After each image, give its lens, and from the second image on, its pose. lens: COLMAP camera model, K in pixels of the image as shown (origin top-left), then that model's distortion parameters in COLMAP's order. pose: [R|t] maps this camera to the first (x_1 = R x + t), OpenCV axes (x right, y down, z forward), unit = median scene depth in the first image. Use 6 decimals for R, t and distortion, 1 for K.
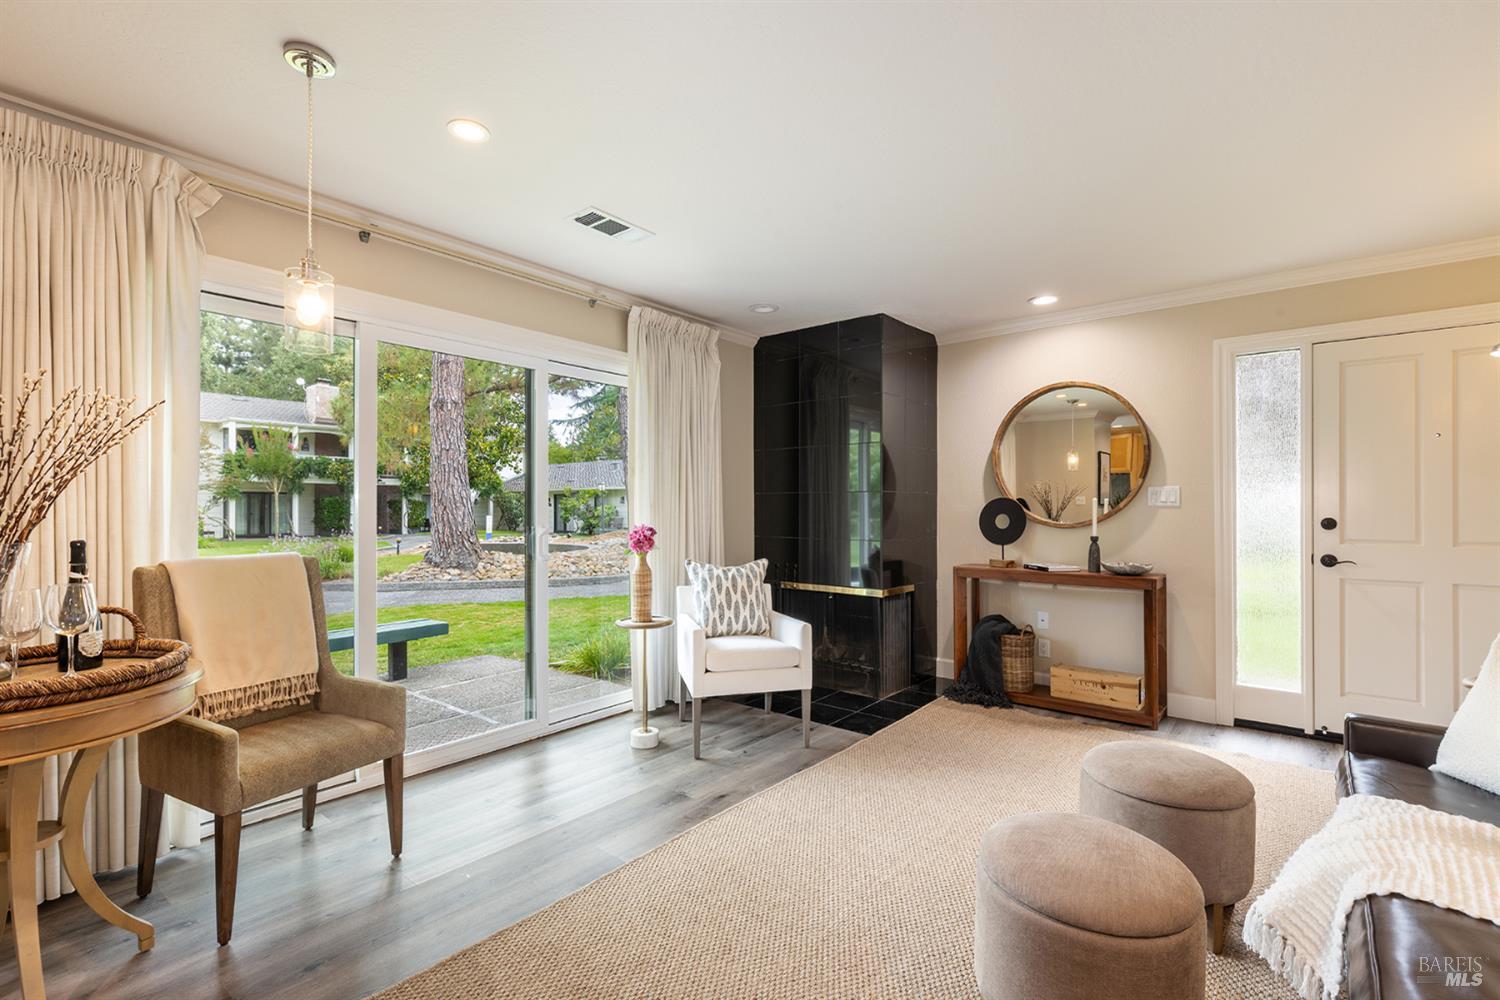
lens RADIAL K [[667.5, 0, 748.7], [0, 667.5, 502.3], [0, 0, 1]] dist [0.004862, -0.000114]
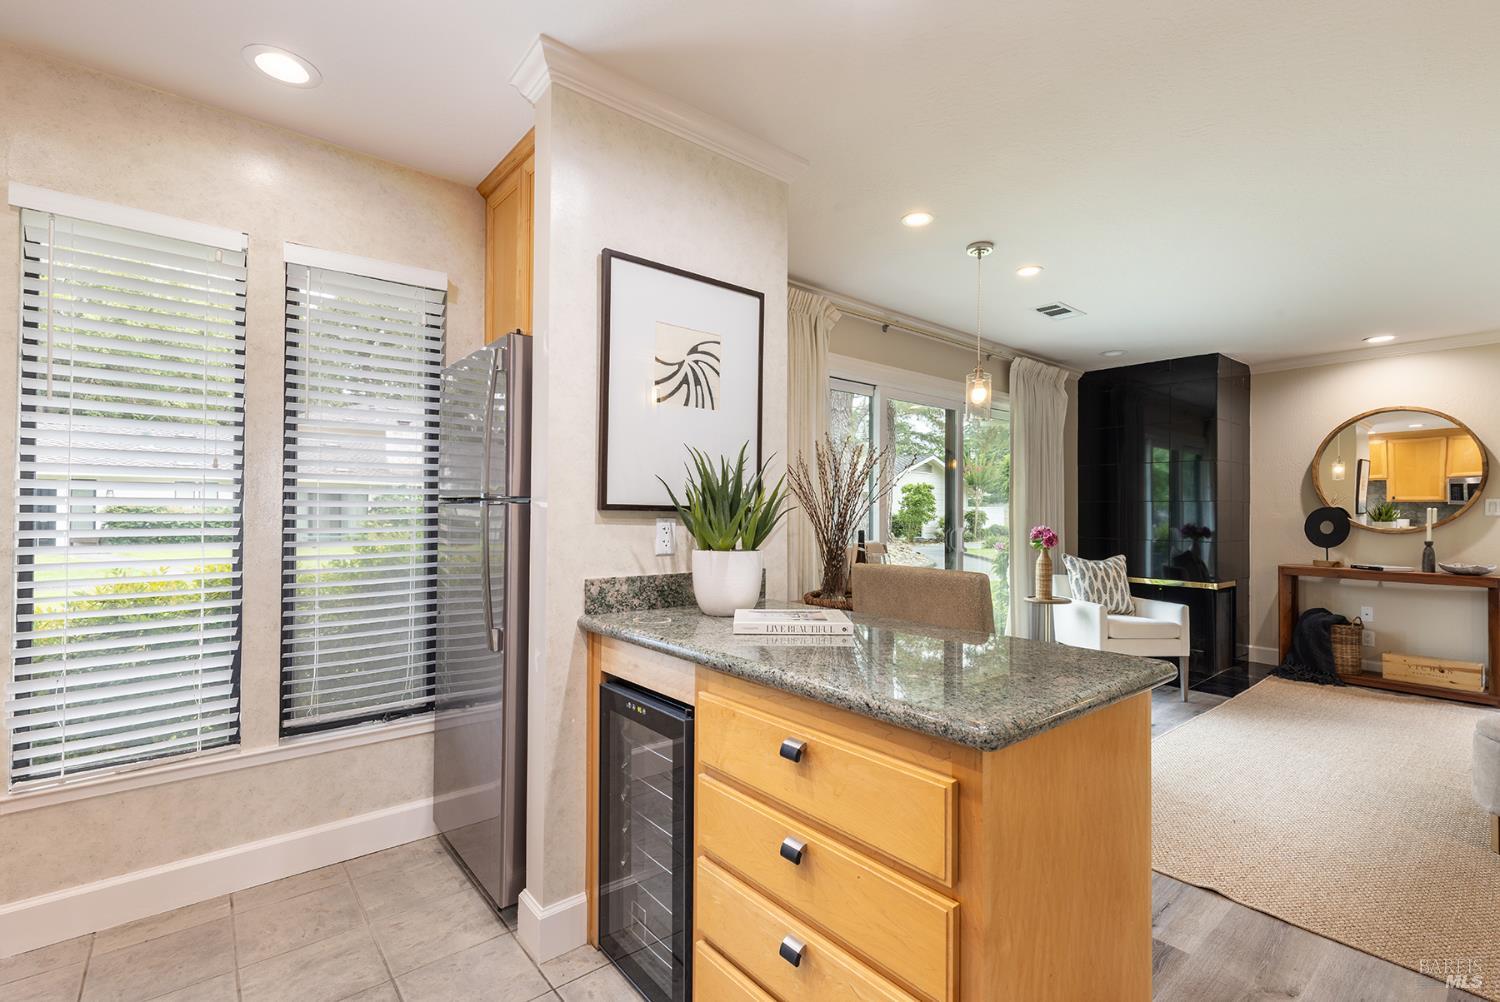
lens RADIAL K [[667.5, 0, 762.8], [0, 667.5, 503.0], [0, 0, 1]] dist [0.004862, -0.000114]
pose [[0.983264, 0.004948, -0.182117, -0.431244], [-0.005815, 0.999974, -0.004230, -0.003502], [0.182091, 0.005218, 0.983268, -0.371727]]
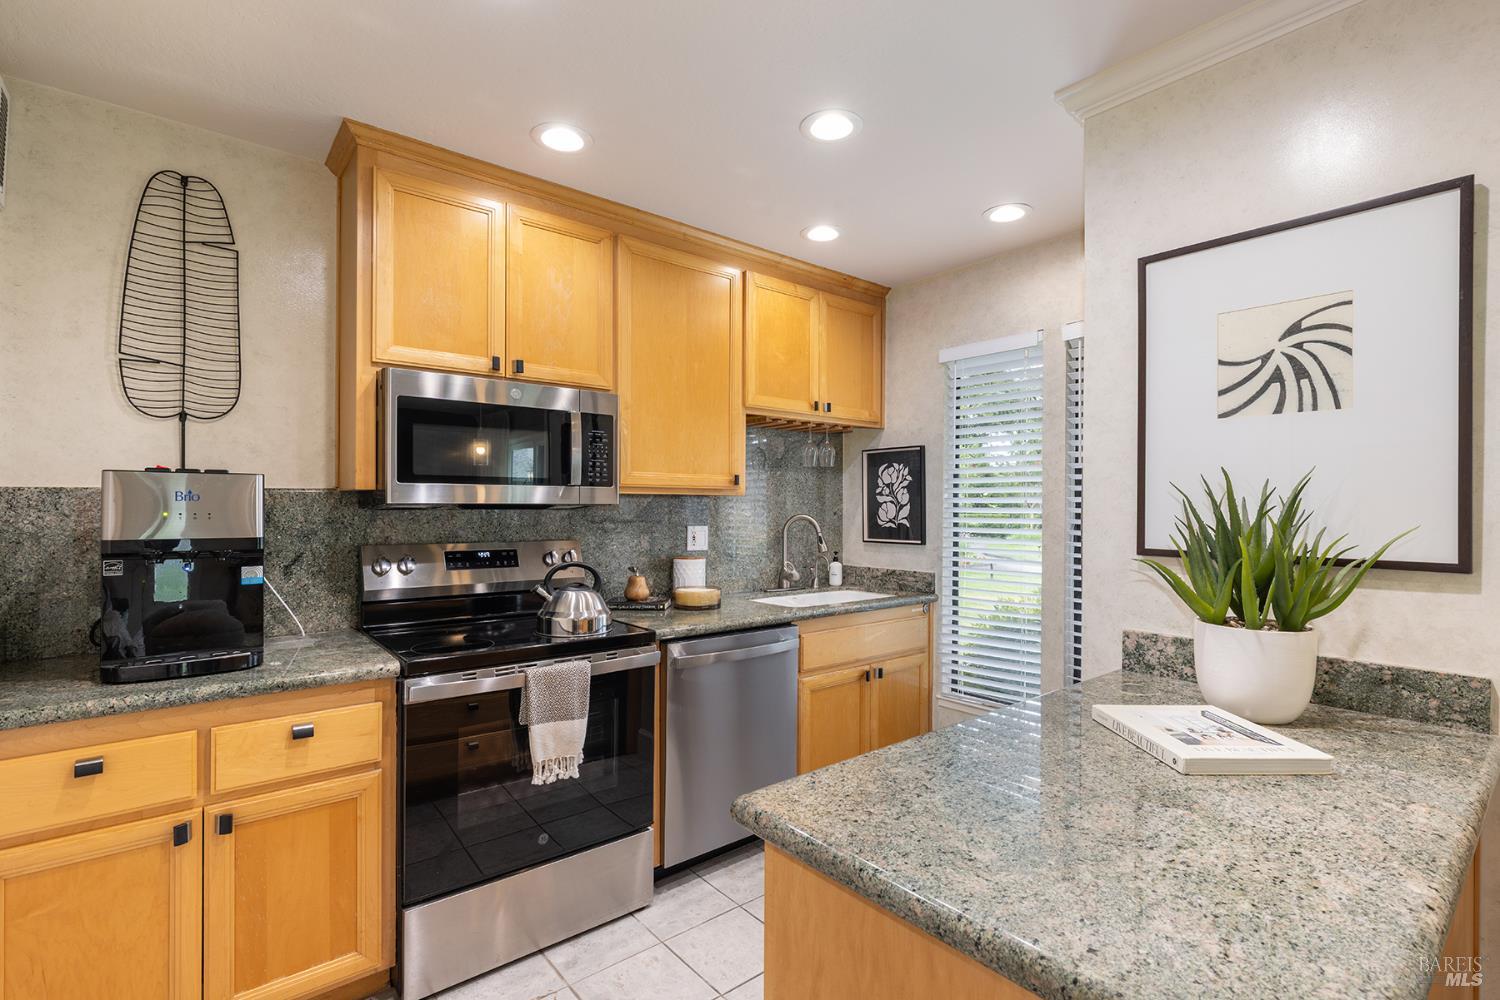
lens RADIAL K [[693.9, 0, 755.6], [0, 693.9, 506.3], [0, 0, 1]] dist [-0.003348, 0.001084]
pose [[-0.186615, -0.004805, -0.982421, -0.141322], [0.003238, 0.999980, -0.005506, -0.030265], [0.982428, -0.004208, -0.186596, -0.065418]]
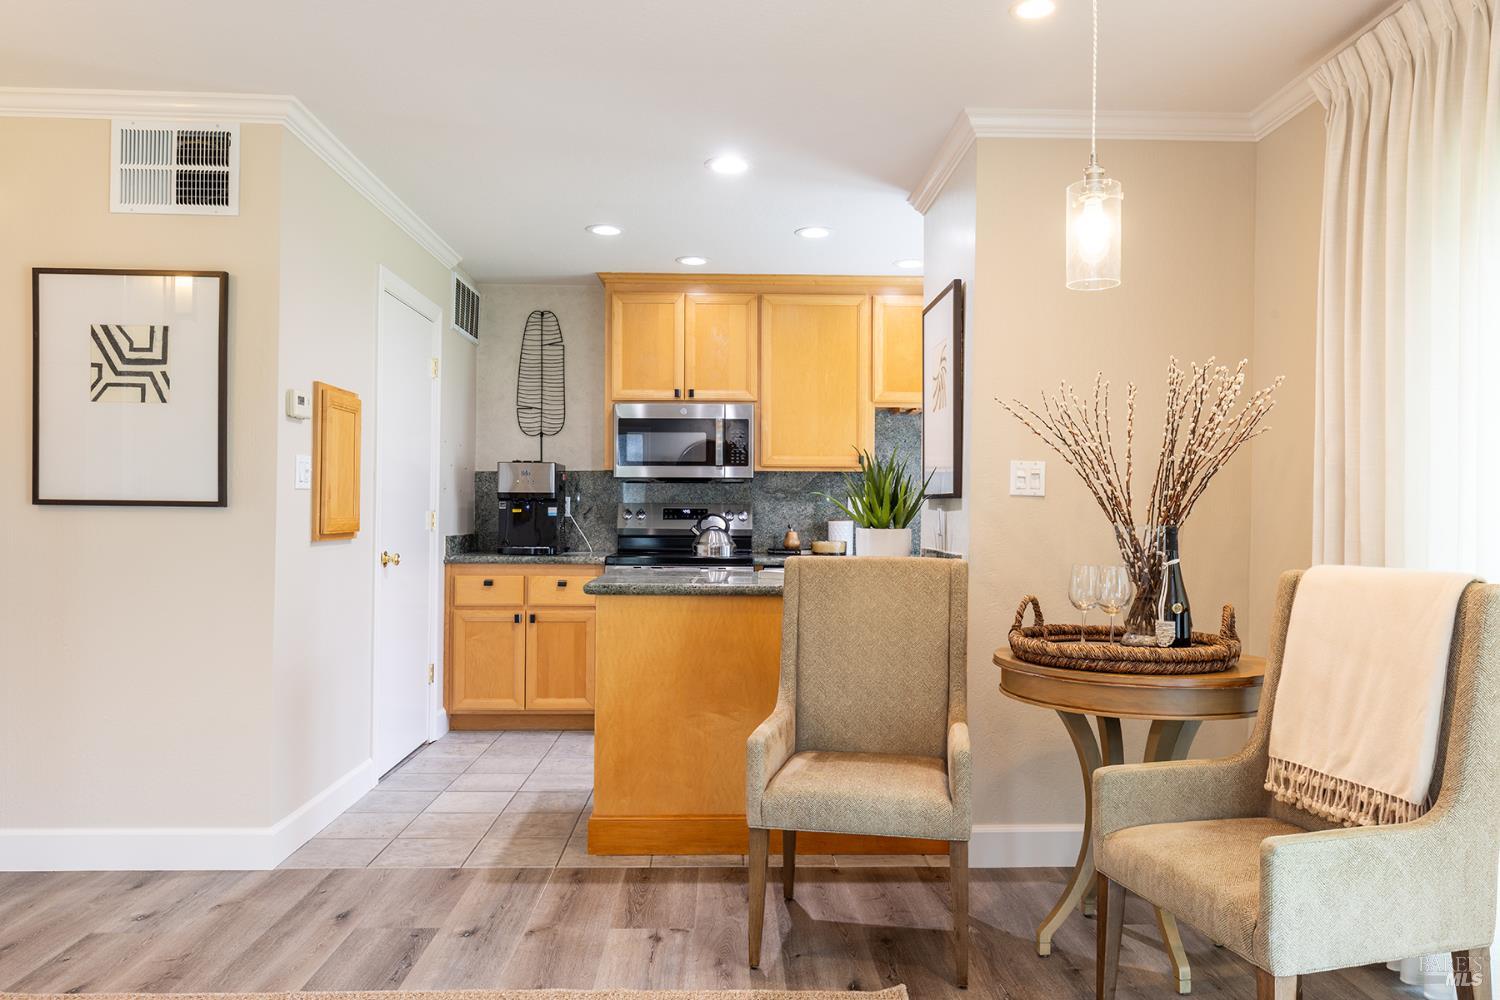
lens RADIAL K [[1035.3, 0, 759.2], [0, 1035.3, 504.4], [0, 0, 1]] dist [-0.002157, -0.000556]
pose [[-0.749249, -0.010458, -0.662205, 0.207385], [-0.003341, 0.999922, -0.012012, 0.019413], [0.662279, -0.006787, -0.749226, 0.797560]]
